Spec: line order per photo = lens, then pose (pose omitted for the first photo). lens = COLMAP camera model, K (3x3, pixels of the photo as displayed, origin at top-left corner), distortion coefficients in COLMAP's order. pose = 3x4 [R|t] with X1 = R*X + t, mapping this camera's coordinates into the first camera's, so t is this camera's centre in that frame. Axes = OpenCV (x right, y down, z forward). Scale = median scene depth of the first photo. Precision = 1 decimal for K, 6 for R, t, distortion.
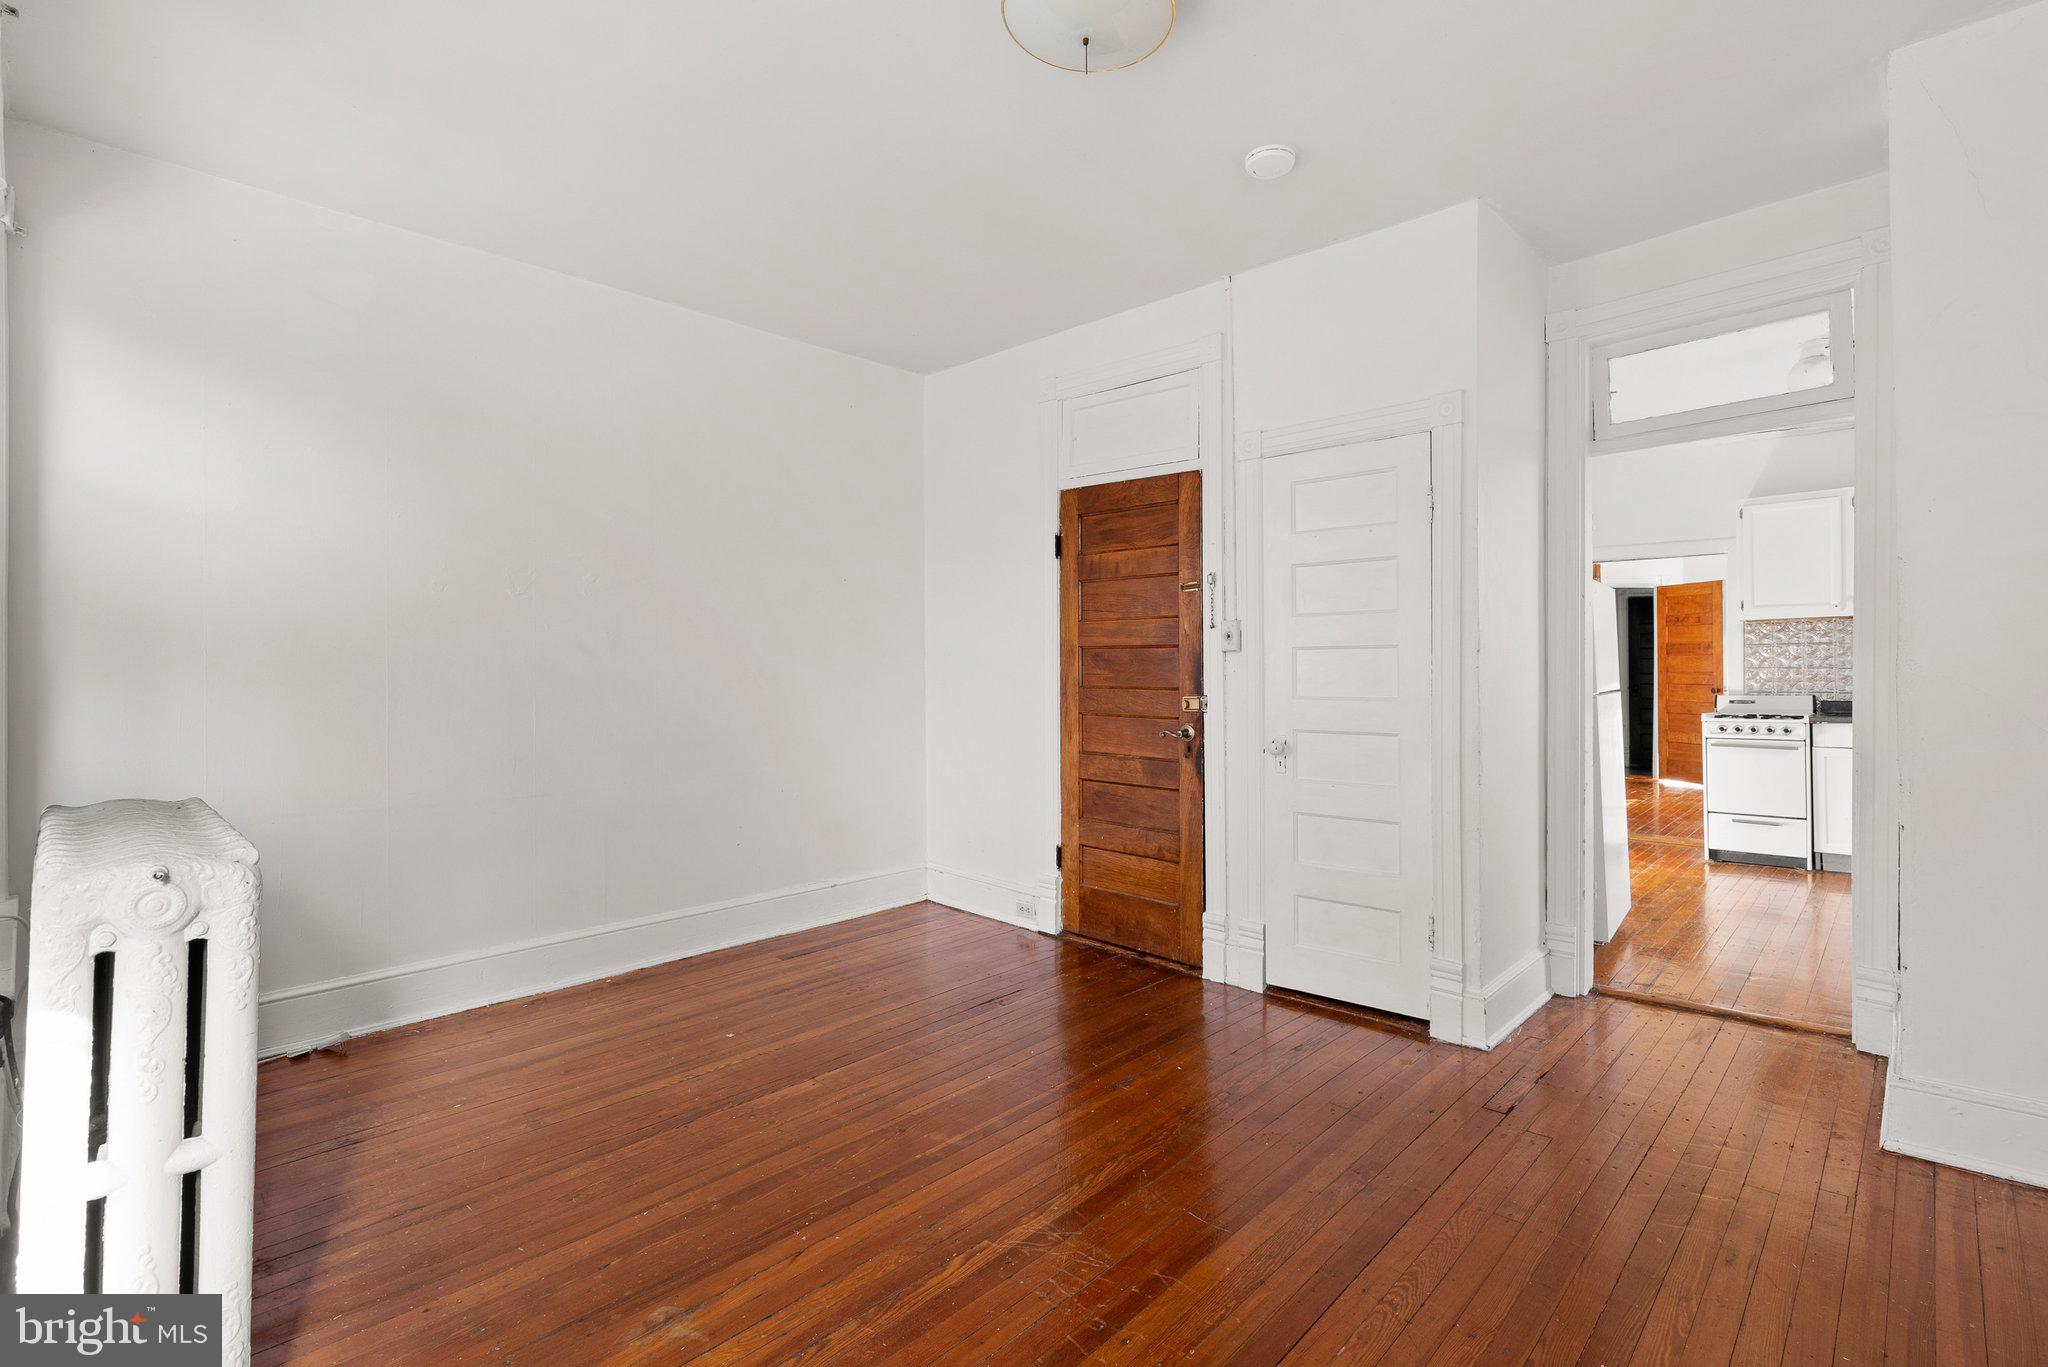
lens RADIAL K [[942.9, 0, 1018.4], [0, 942.9, 668.5], [0, 0, 1]] dist [-0.002770, 0.000533]
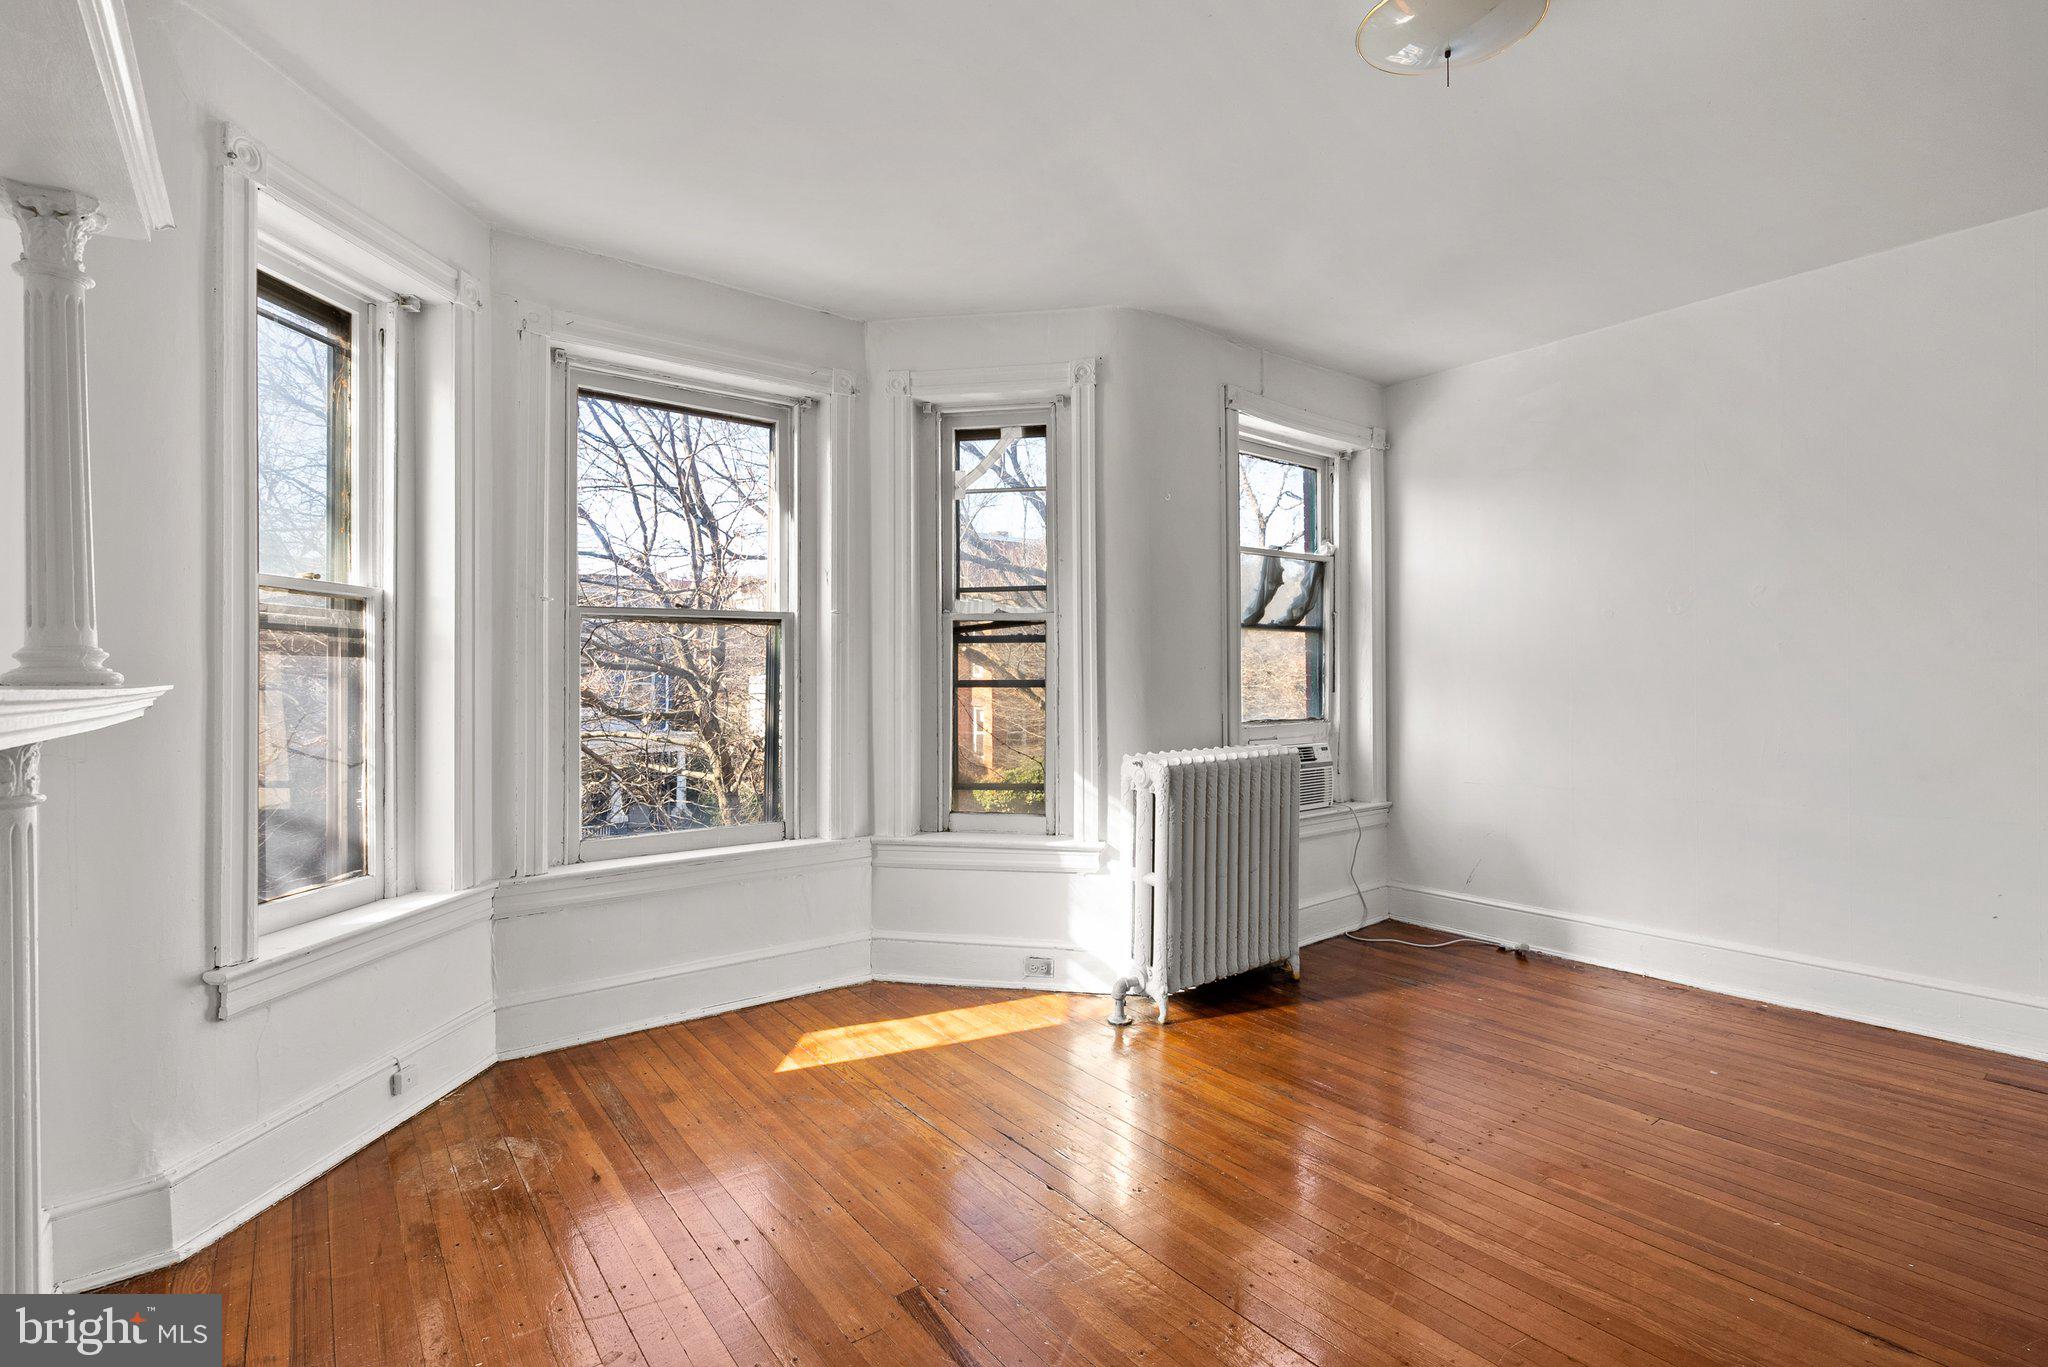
lens RADIAL K [[942.9, 0, 1019.0], [0, 942.9, 672.2], [0, 0, 1]] dist [-0.002770, 0.000533]
pose [[-0.151125, -0.003332, -0.988509, 0.612469], [0.004579, 0.999981, -0.004071, -0.006802], [0.988504, -0.005142, -0.151107, 0.388486]]
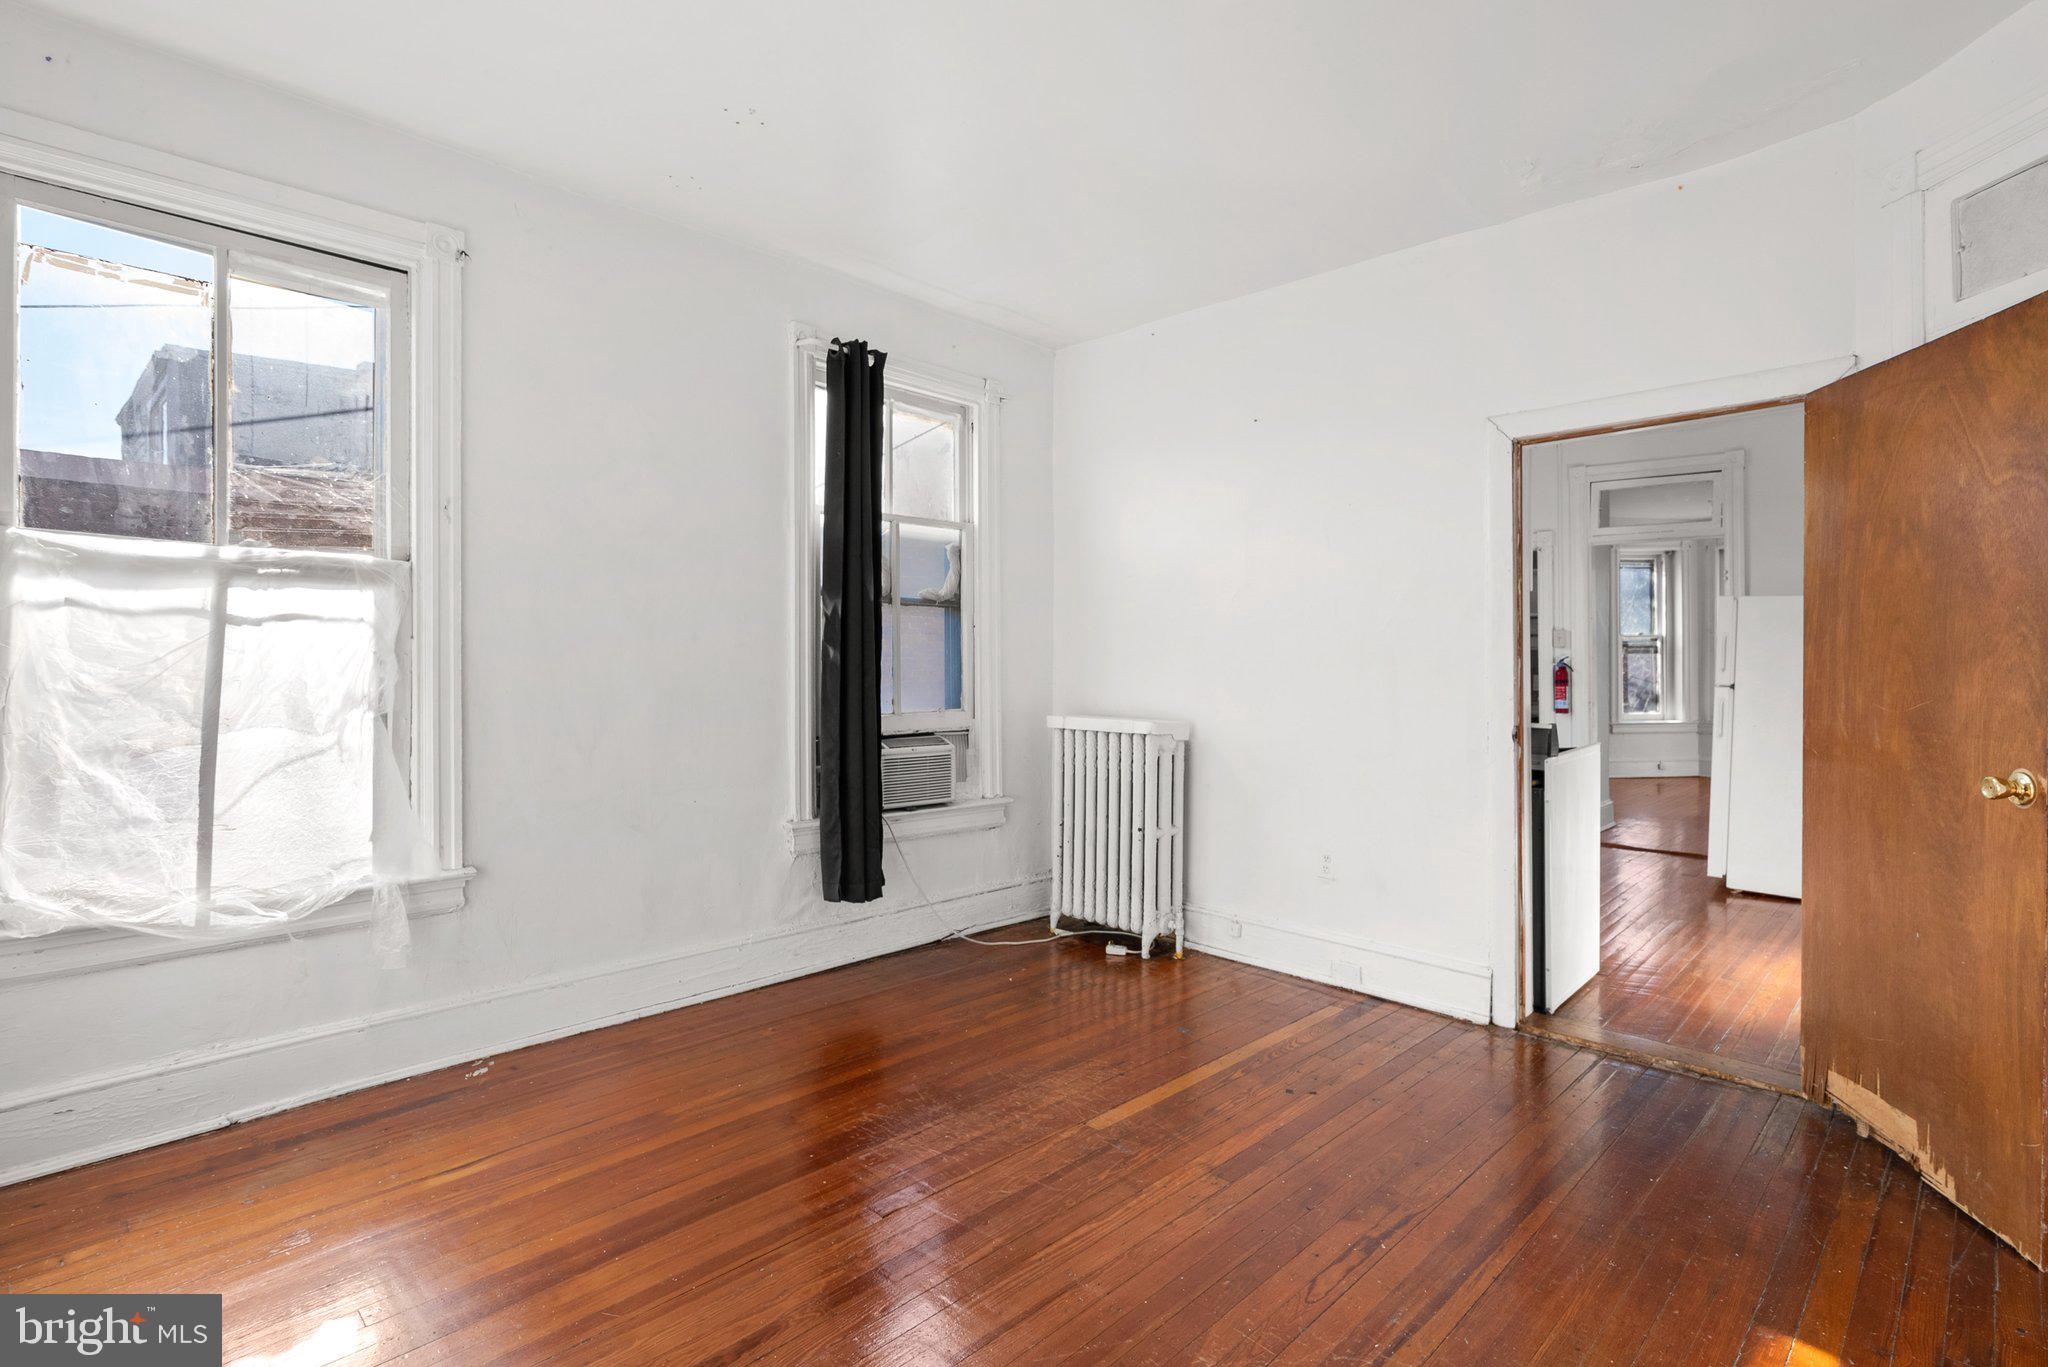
lens RADIAL K [[994.3, 0, 1037.8], [0, 994.3, 662.1], [0, 0, 1]] dist [-0.006363, 0.000959]
pose [[-0.999941, 0.009917, 0.004350, 1.705457], [0.009911, 0.999950, -0.001259, -0.013643], [-0.004362, -0.001216, -0.999990, 2.584510]]
